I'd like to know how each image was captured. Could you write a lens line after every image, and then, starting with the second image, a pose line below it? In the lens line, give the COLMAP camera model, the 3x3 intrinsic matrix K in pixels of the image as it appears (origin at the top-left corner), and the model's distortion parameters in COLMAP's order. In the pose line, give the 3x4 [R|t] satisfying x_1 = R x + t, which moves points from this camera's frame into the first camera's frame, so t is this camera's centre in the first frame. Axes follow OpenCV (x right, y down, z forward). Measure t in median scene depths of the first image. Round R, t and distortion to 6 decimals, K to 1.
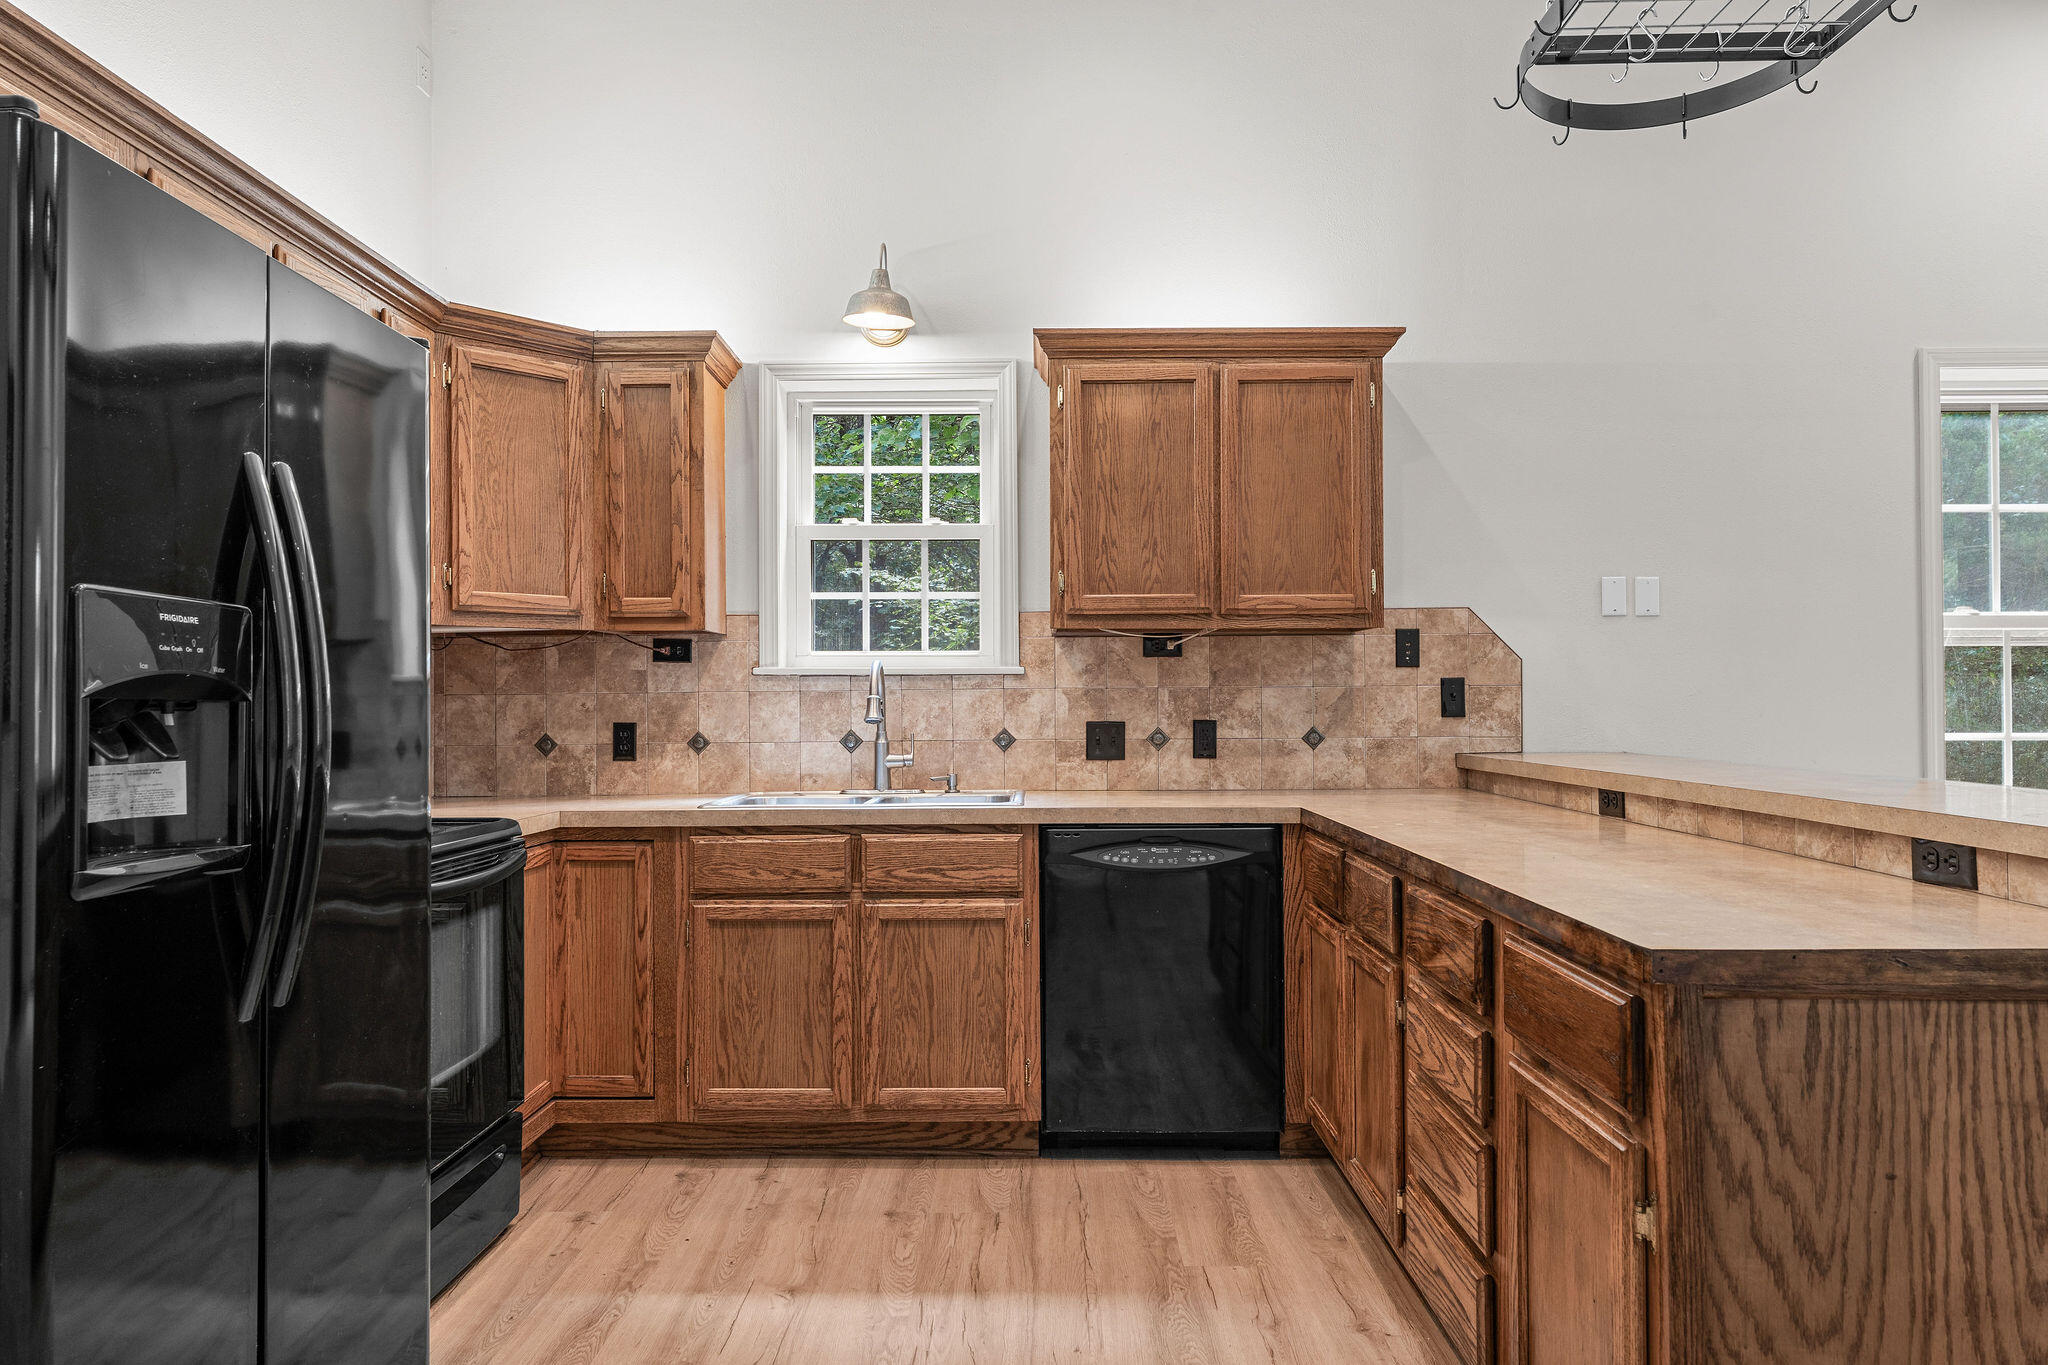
lens RADIAL K [[1244.9, 0, 1012.4], [0, 1244.9, 685.0], [0, 0, 1]] dist [-0.000218, 0.001073]
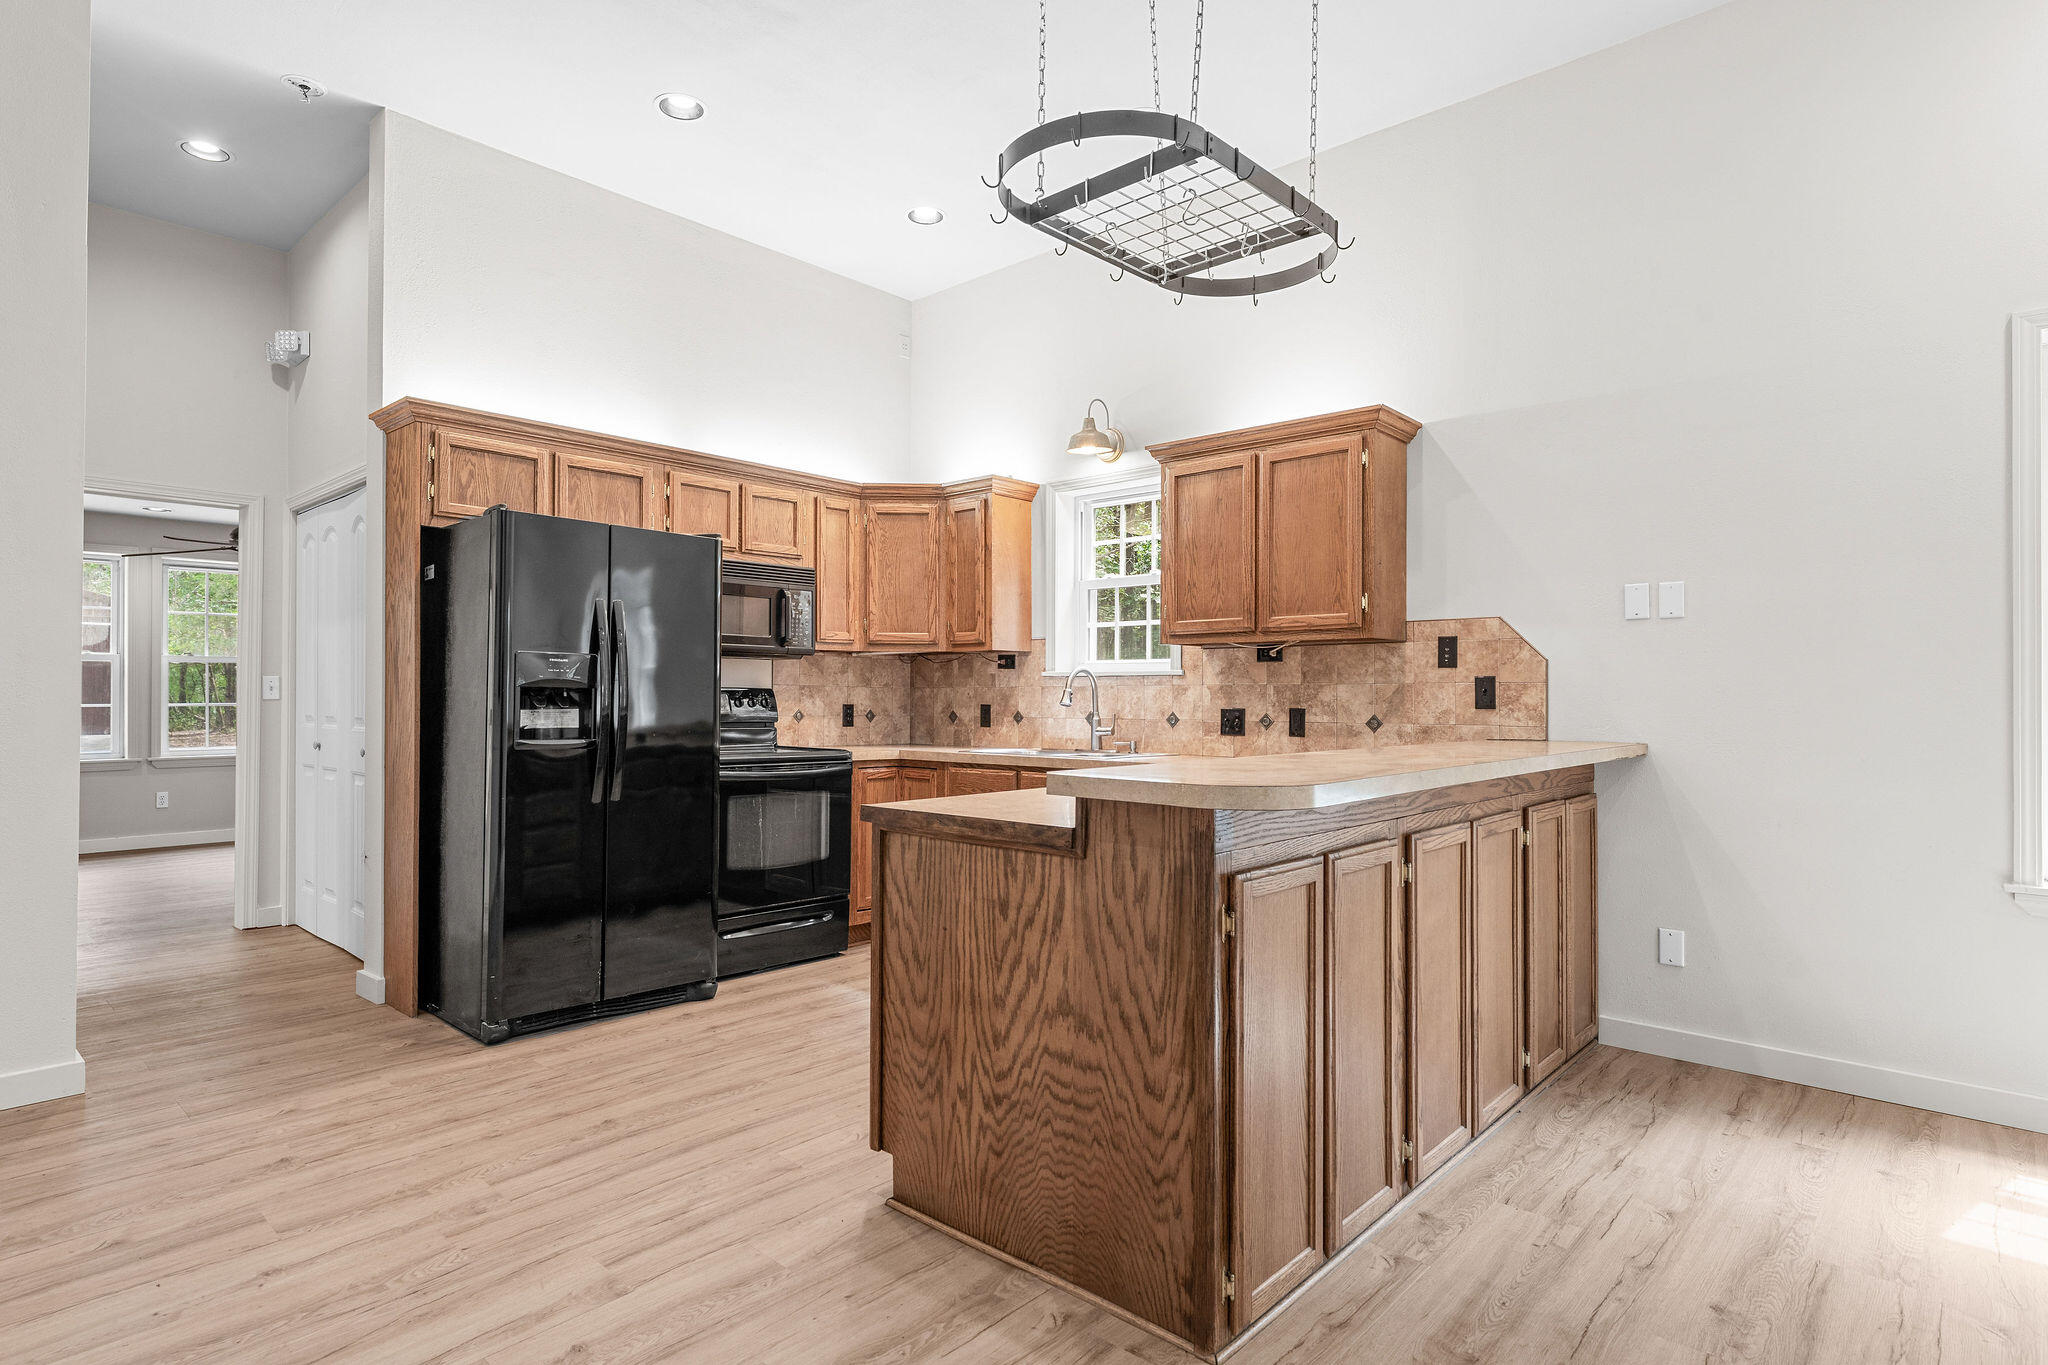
lens RADIAL K [[1076.4, 0, 1013.1], [0, 1076.4, 688.0], [0, 0, 1]] dist [-0.001810, 0.001469]
pose [[0.748717, 0.002685, -0.662884, 0.771806], [0.000373, 0.999990, 0.004471, 0.000949], [0.662889, -0.003594, 0.748709, -0.085914]]
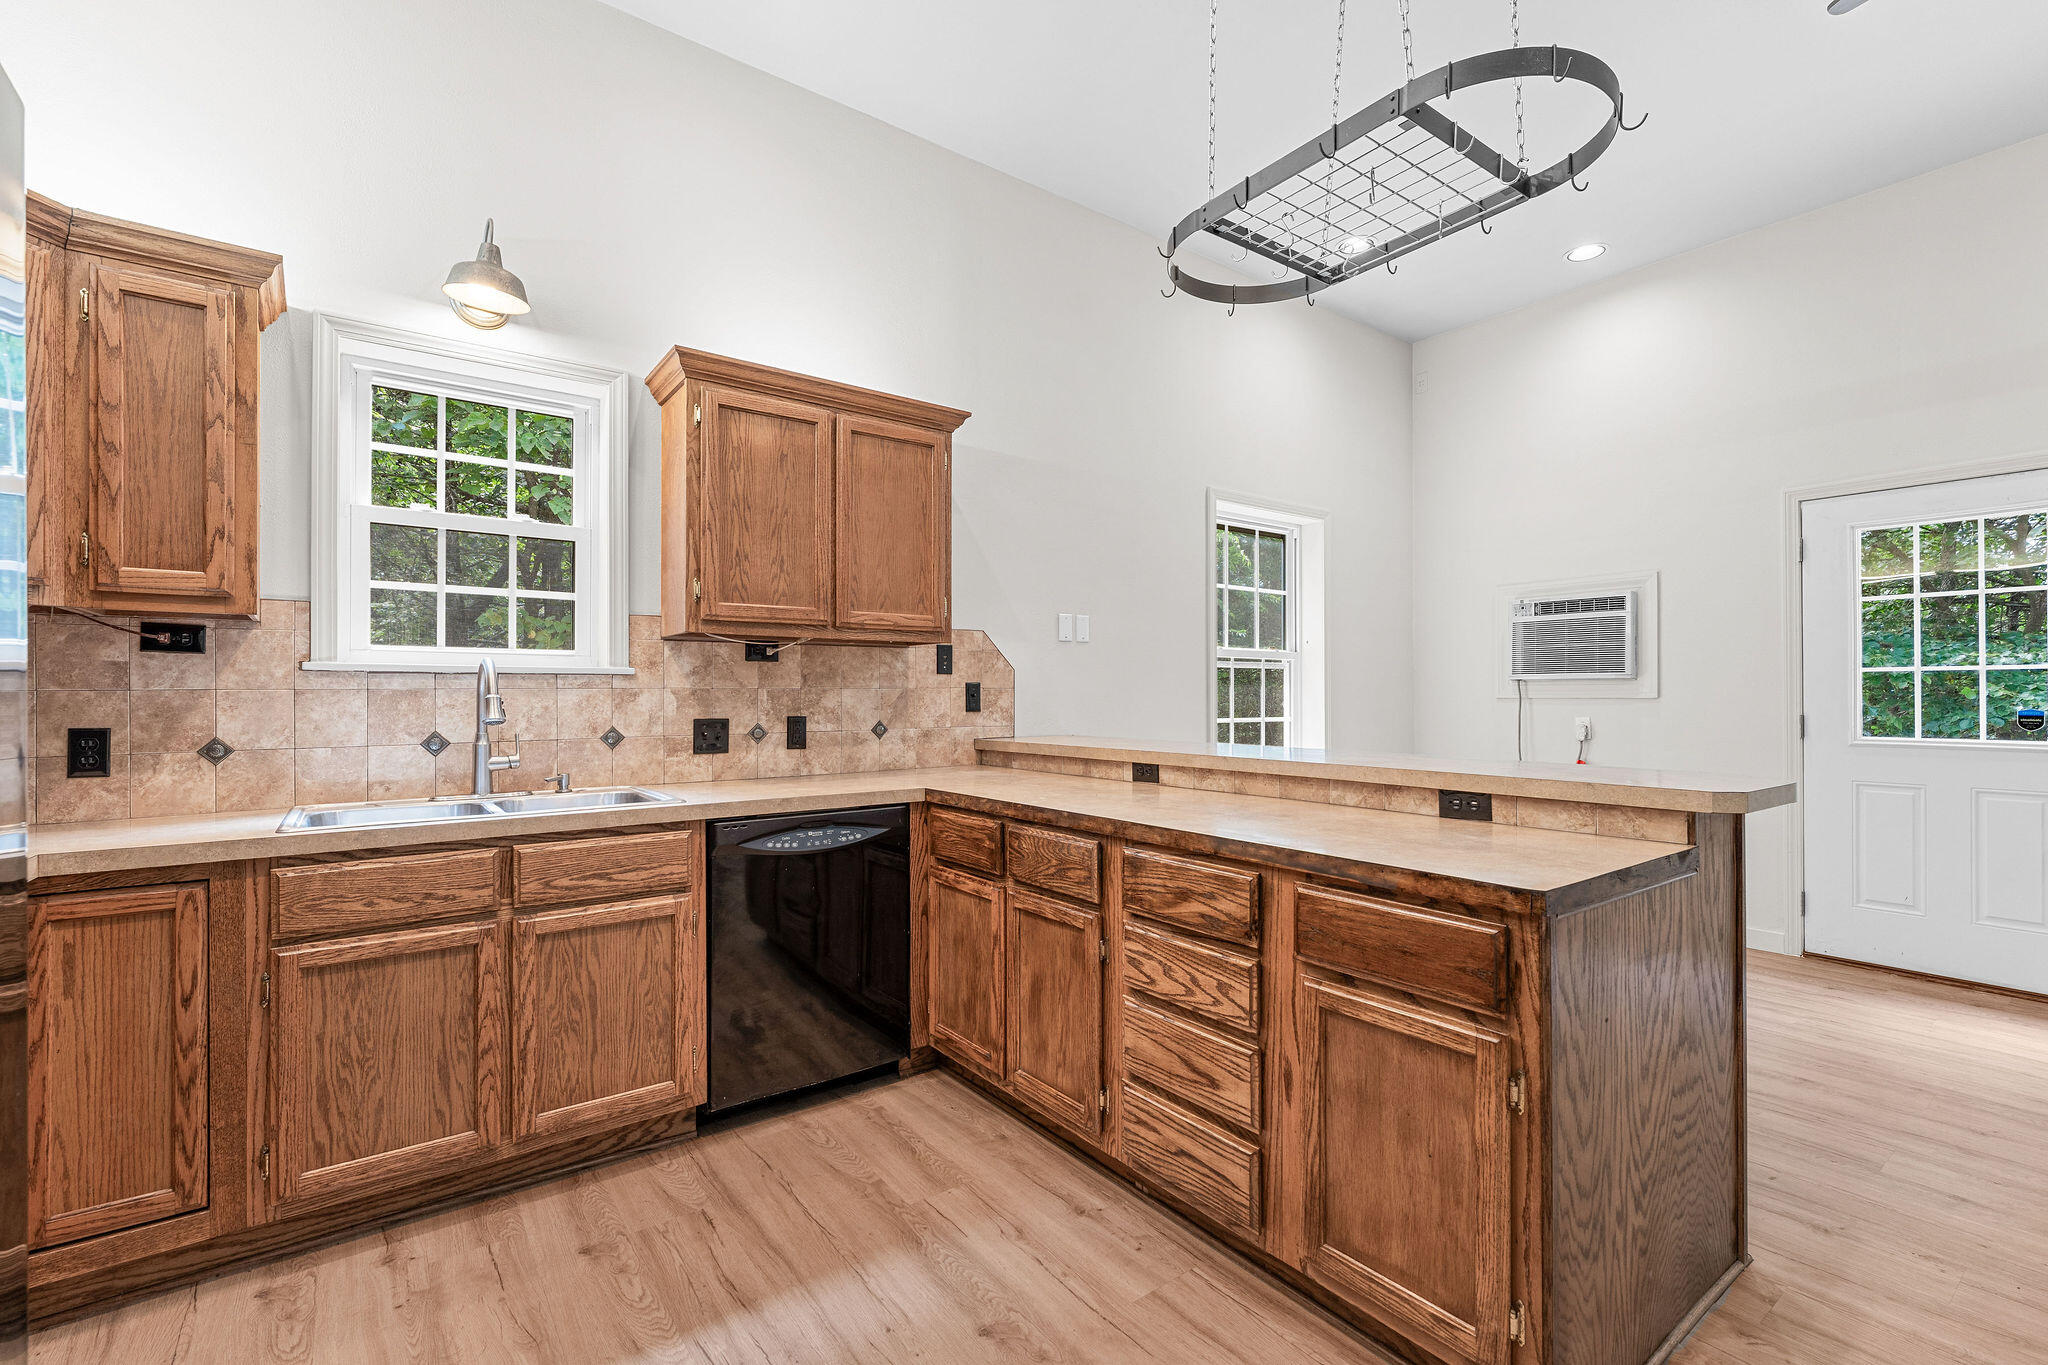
lens RADIAL K [[891.6, 0, 1016.0], [0, 891.6, 688.5], [0, 0, 1]] dist [0.000083, -0.001558]
pose [[0.794829, 0.007206, 0.606791, -0.210593], [-0.009728, 0.999952, 0.000868, -0.000807], [-0.606756, -0.006593, 0.794861, 0.231189]]
